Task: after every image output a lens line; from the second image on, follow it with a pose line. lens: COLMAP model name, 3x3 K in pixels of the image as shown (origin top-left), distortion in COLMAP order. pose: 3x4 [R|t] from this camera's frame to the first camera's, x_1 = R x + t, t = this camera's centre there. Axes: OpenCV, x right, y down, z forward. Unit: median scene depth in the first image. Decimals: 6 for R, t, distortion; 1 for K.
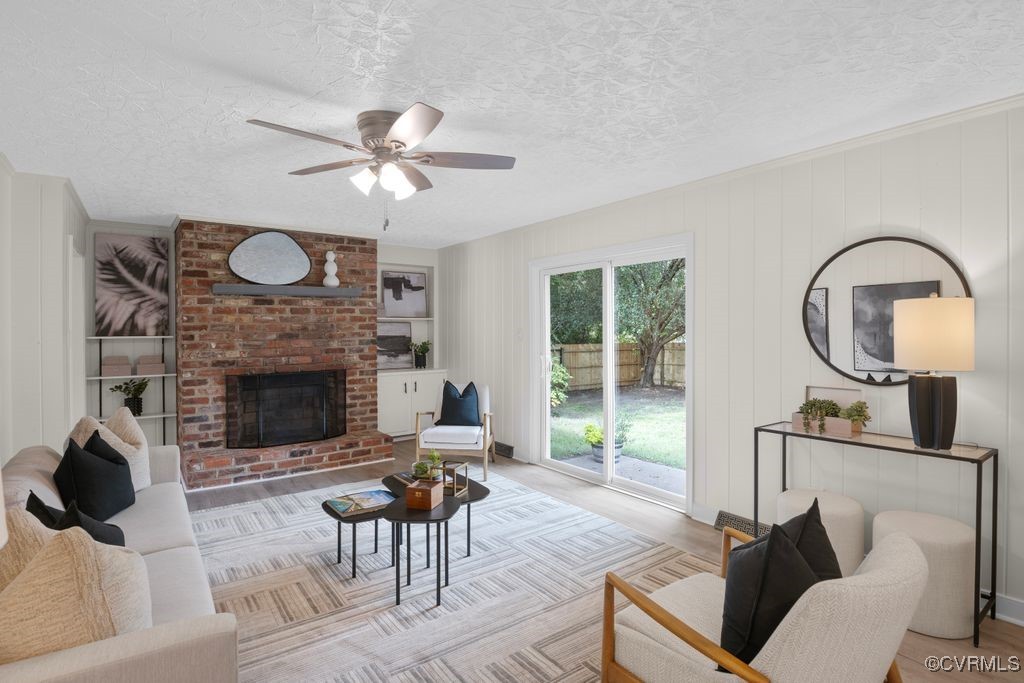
lens RADIAL K [[519.9, 0, 512.0], [0, 519.9, 341.5], [0, 0, 1]] dist [-0.024441, -0.001051]
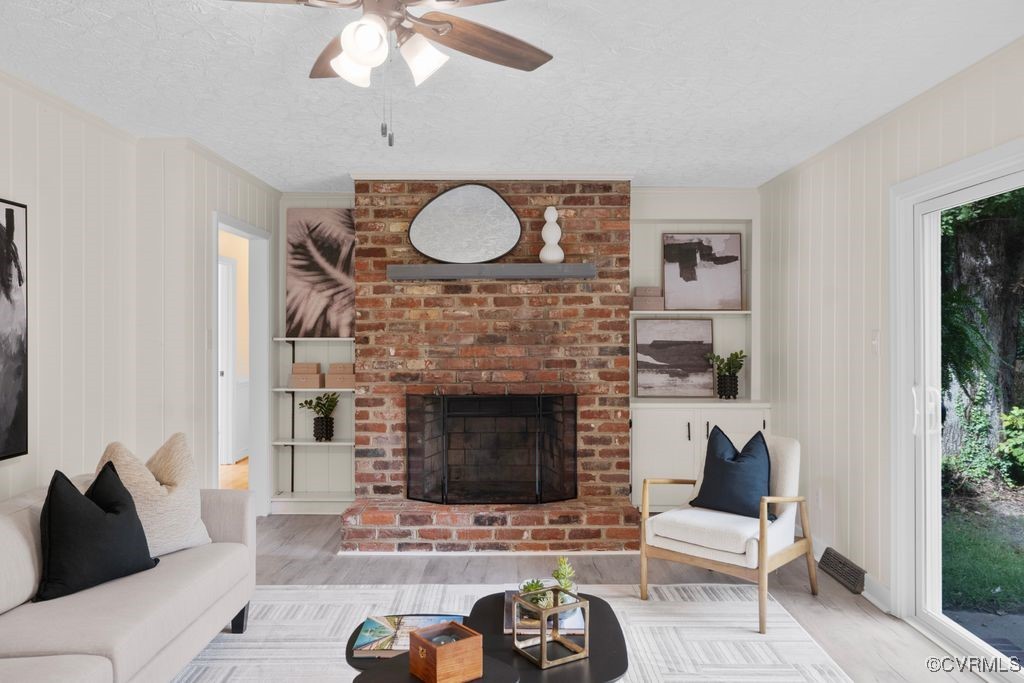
lens RADIAL K [[768.1, 0, 510.8], [0, 768.1, 332.4], [0, 0, 1]] dist [0.035934, -0.001183]
pose [[0.804891, 0.004252, -0.593408, 0.178096], [-0.017696, 0.999702, -0.016840, -0.003820], [0.593159, 0.024055, 0.804726, 0.228121]]
